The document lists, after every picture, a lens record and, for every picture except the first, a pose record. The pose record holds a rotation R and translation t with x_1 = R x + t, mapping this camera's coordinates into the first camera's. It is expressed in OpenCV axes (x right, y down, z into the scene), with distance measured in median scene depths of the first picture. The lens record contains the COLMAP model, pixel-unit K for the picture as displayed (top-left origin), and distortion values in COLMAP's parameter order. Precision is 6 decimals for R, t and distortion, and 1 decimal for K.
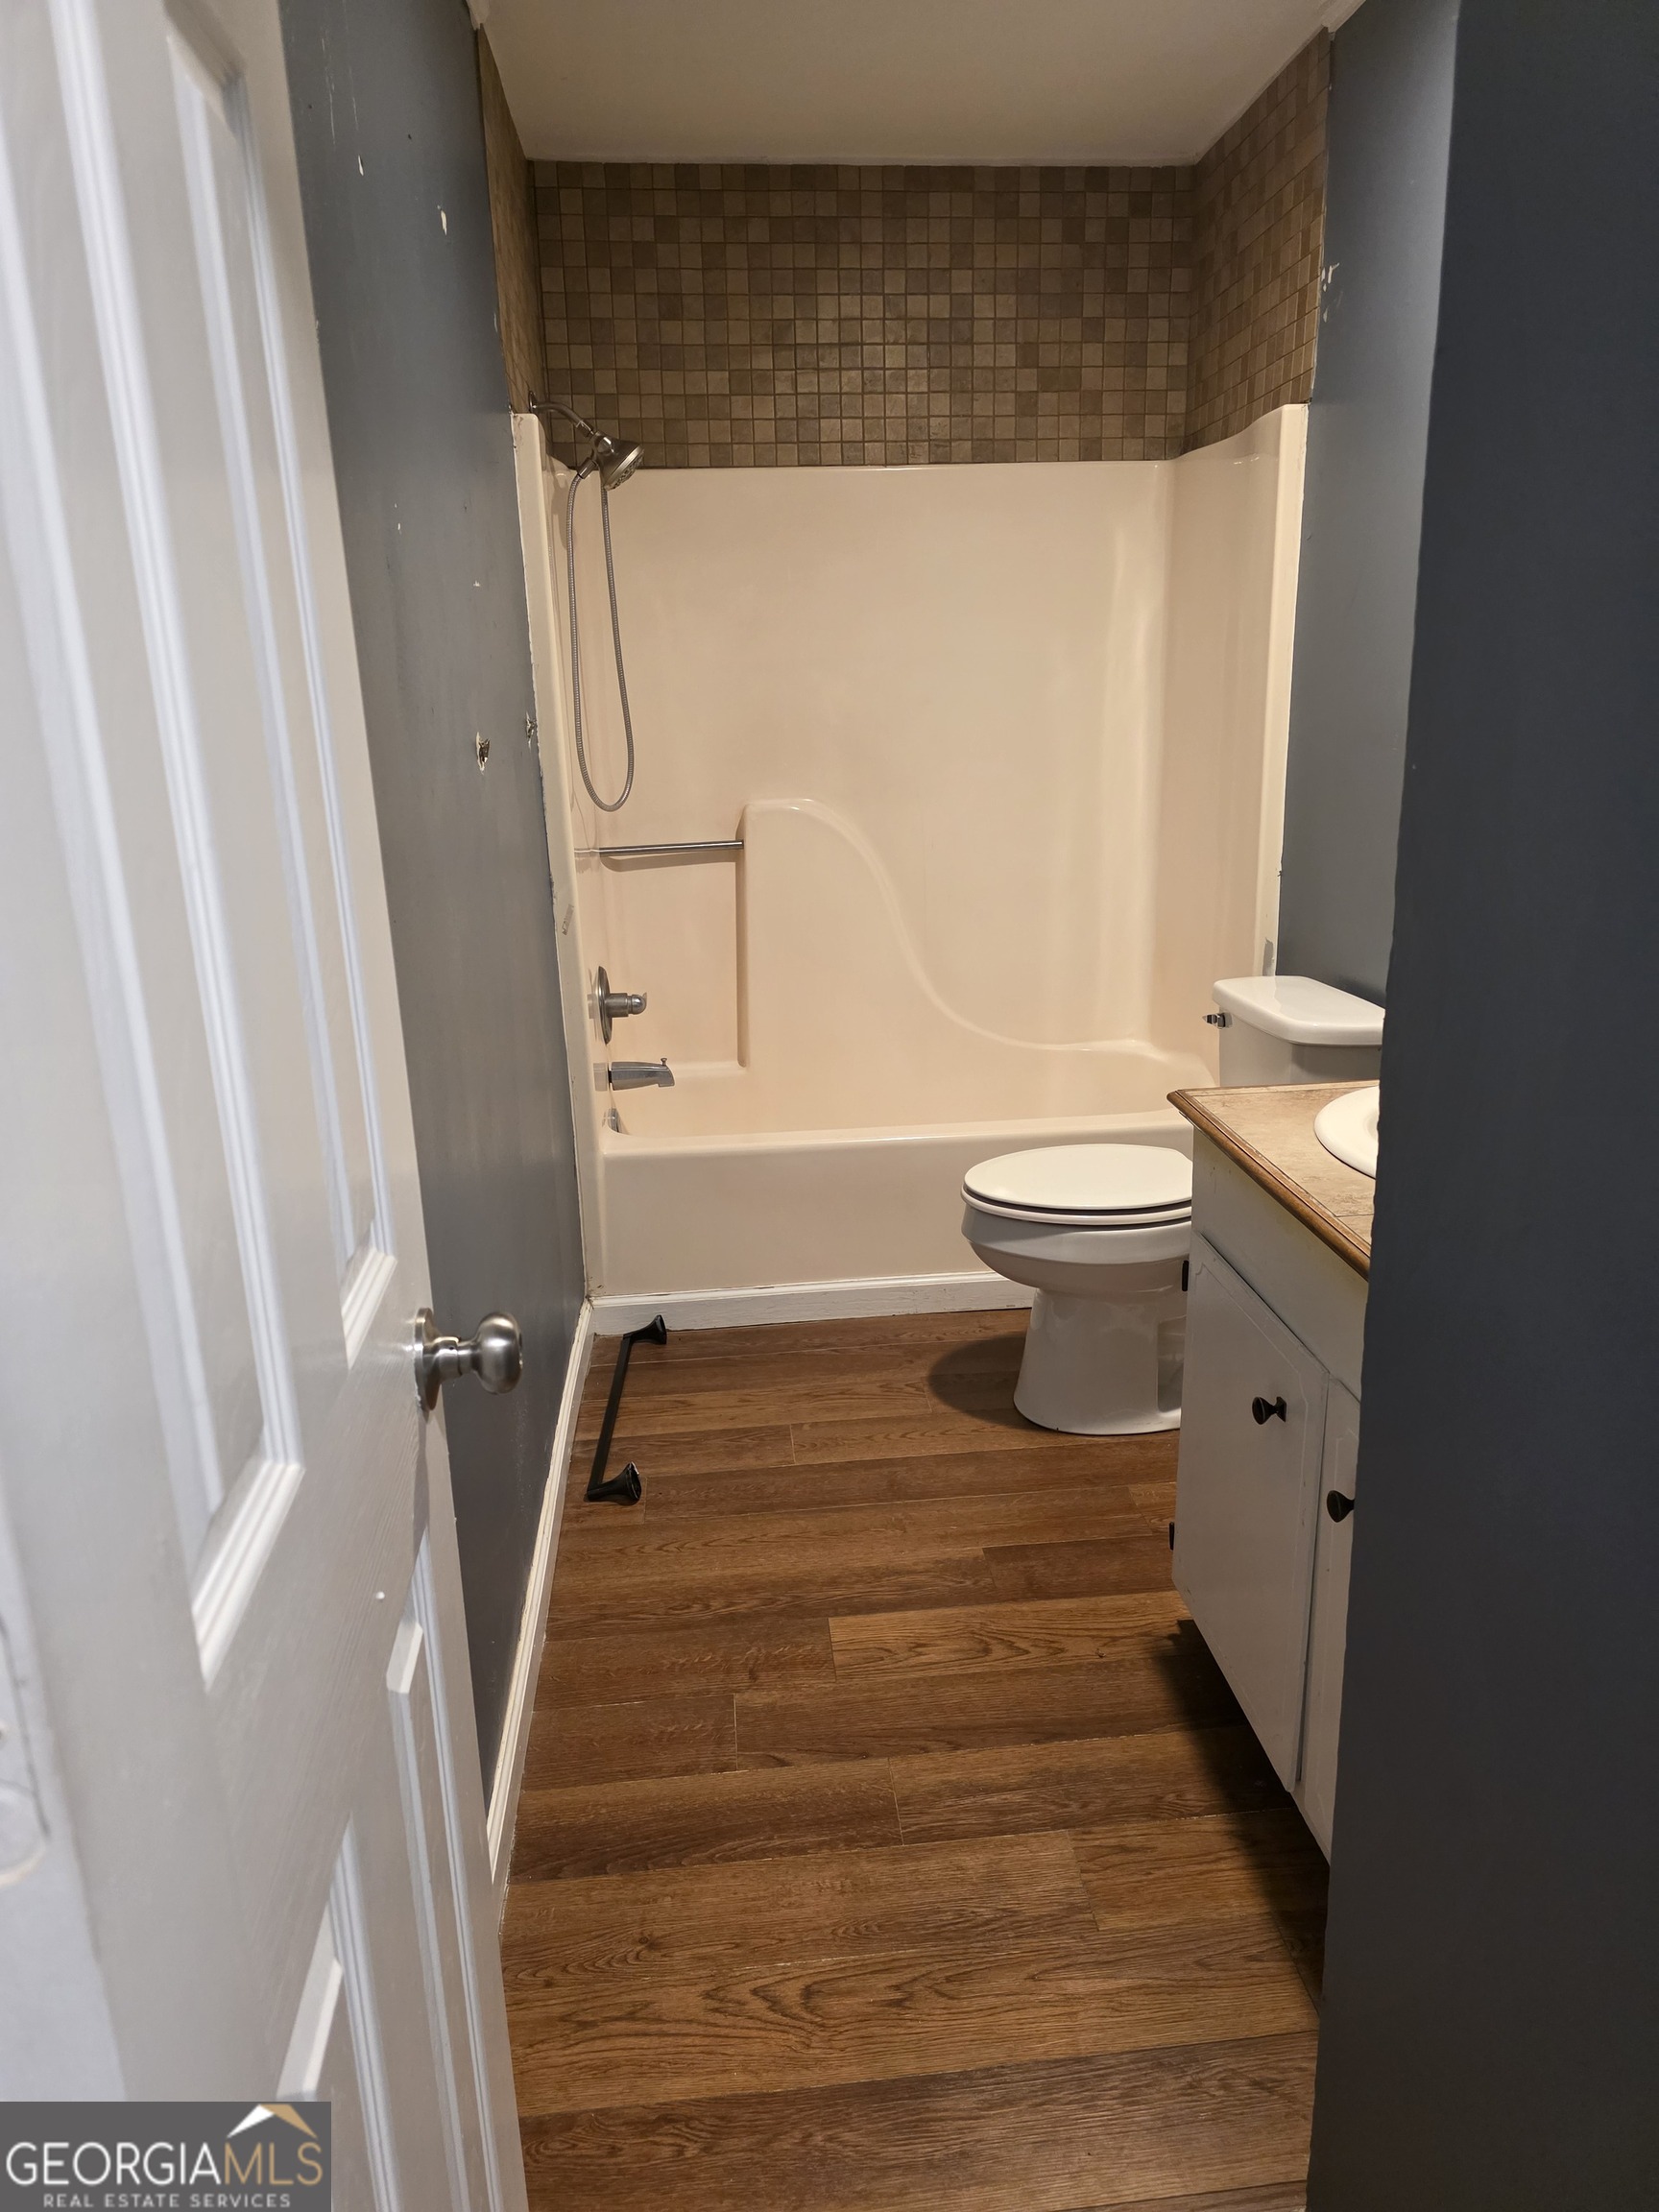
lens RADIAL K [[1474.4, 0, 806.6], [0, 1474.4, 1087.3], [0, 0, 1]] dist [0.059104, -0.057030]
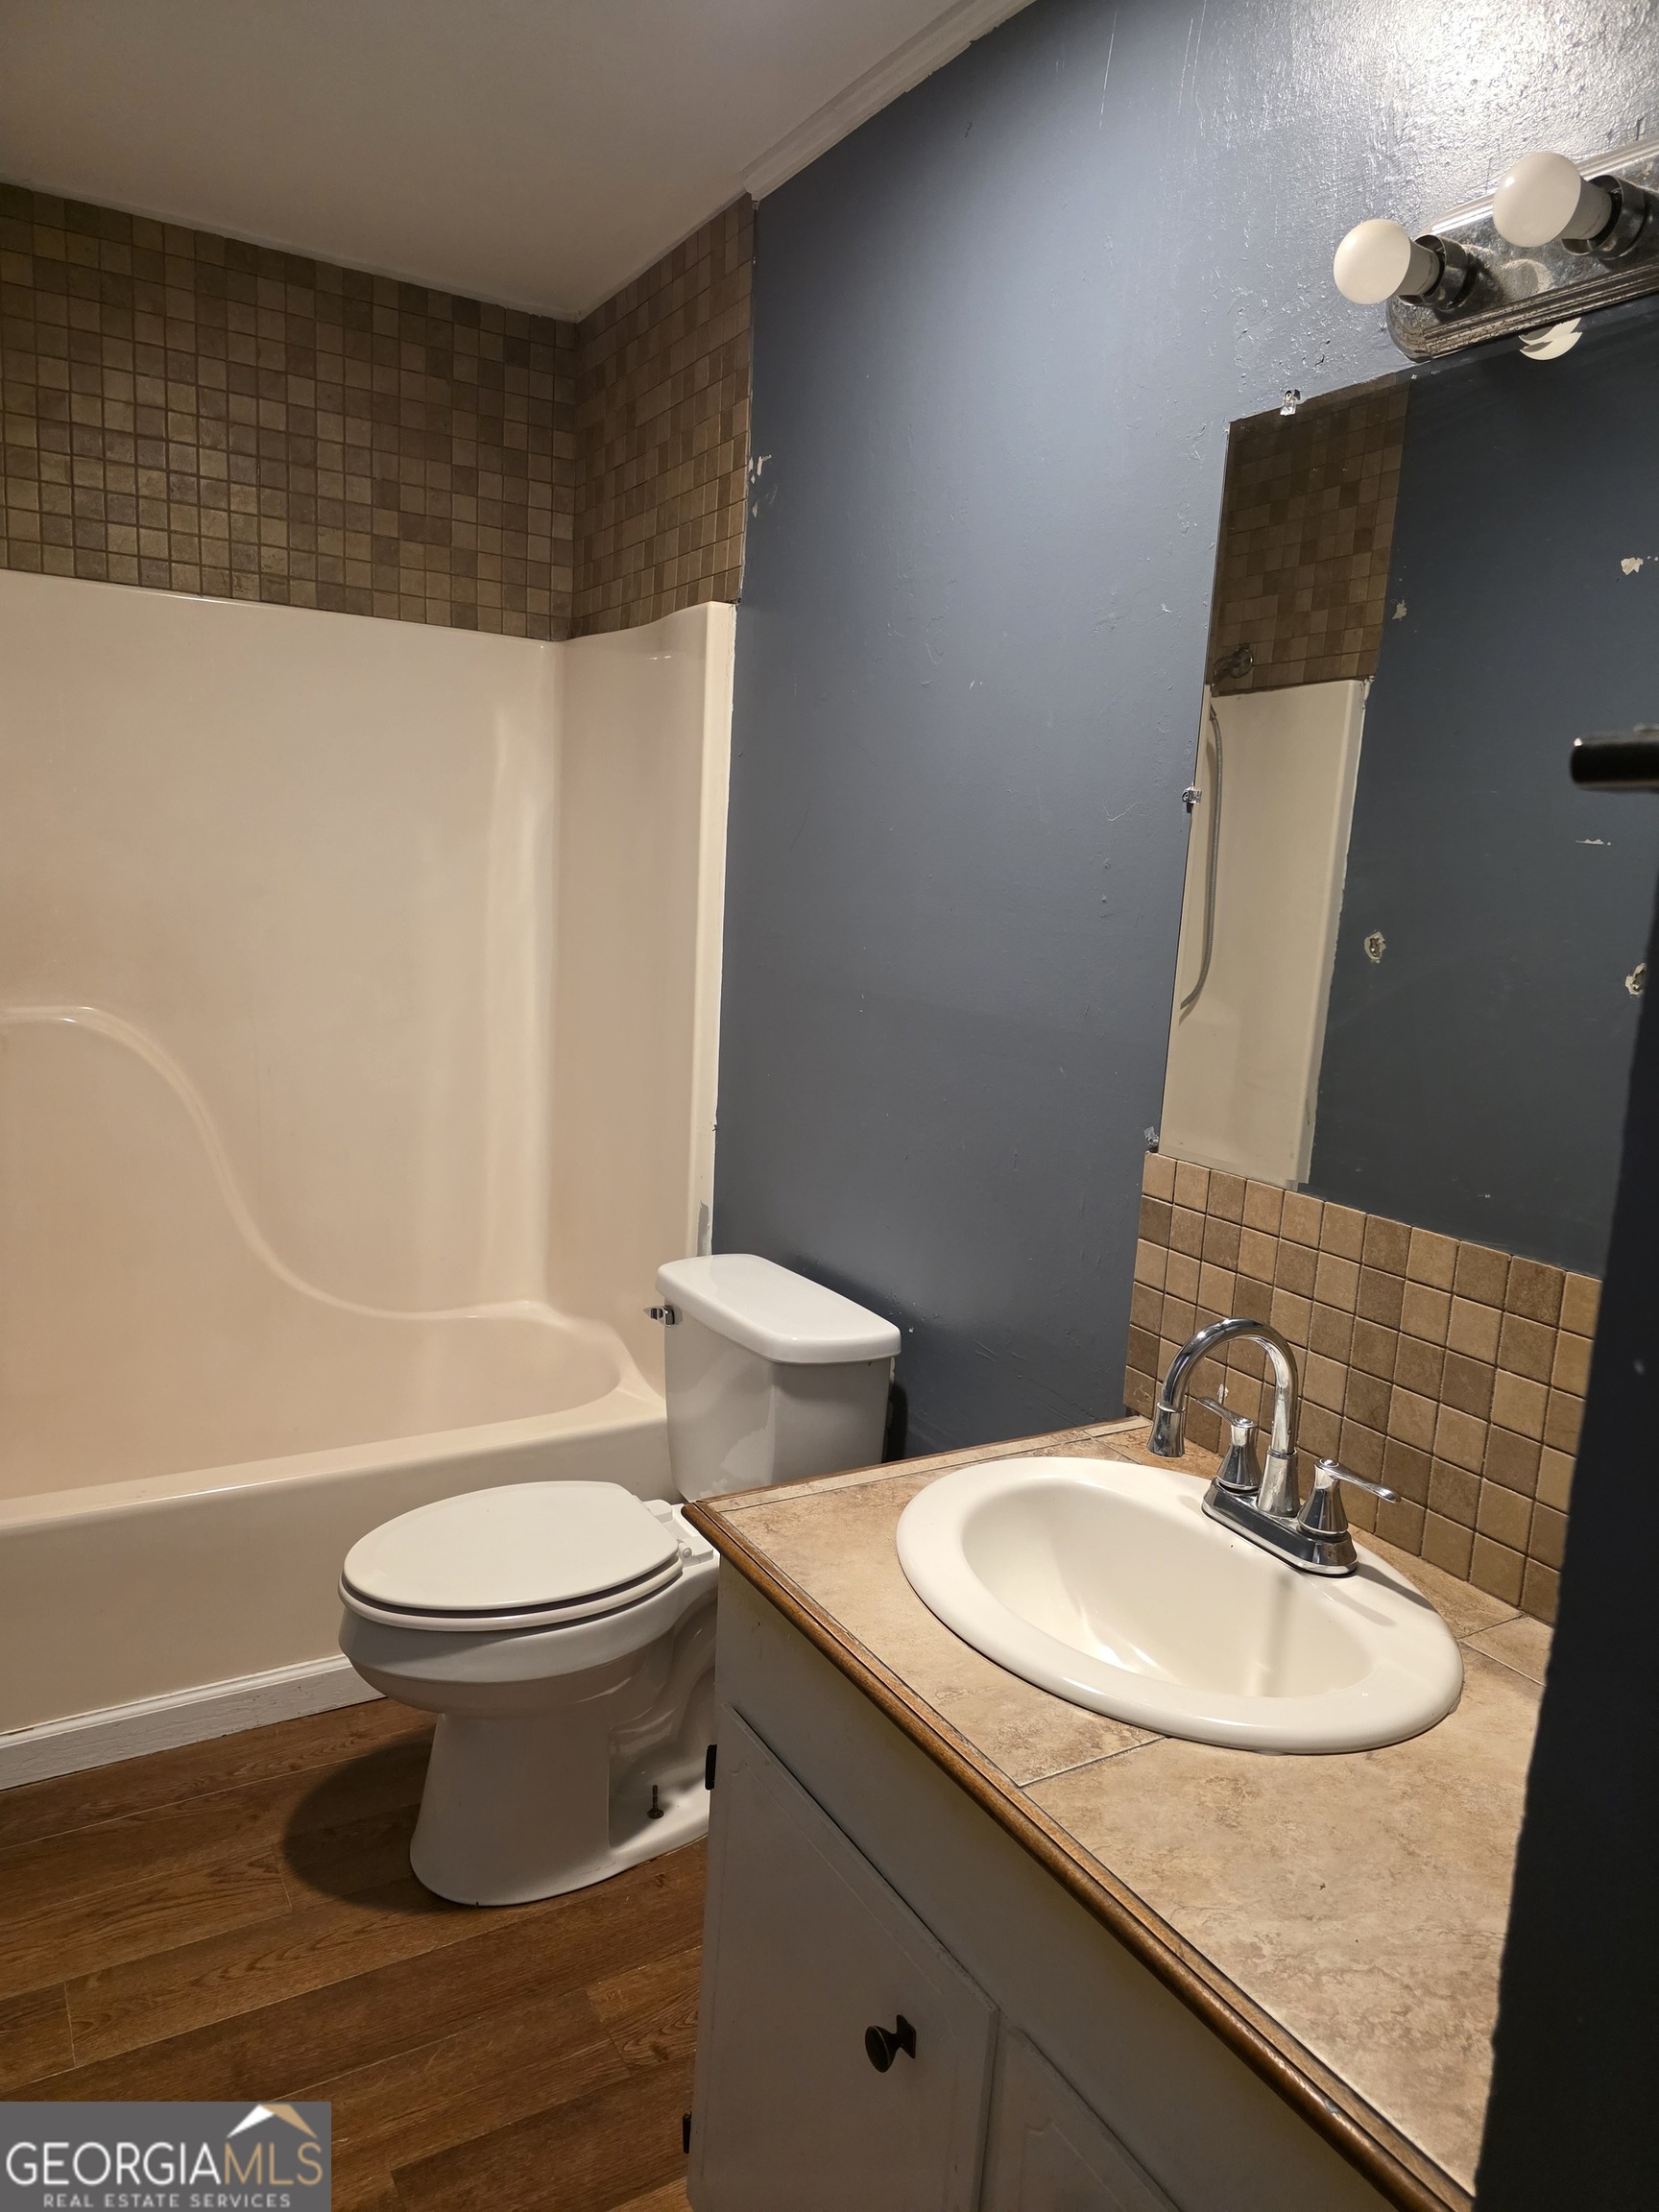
lens RADIAL K [[1474.4, 0, 806.6], [0, 1474.4, 1087.3], [0, 0, 1]] dist [0.059104, -0.057030]
pose [[0.895020, 0.001772, 0.446023, -0.011846], [0.043966, 0.994772, -0.092177, -0.079248], [-0.443854, 0.102110, 0.890262, 0.199419]]
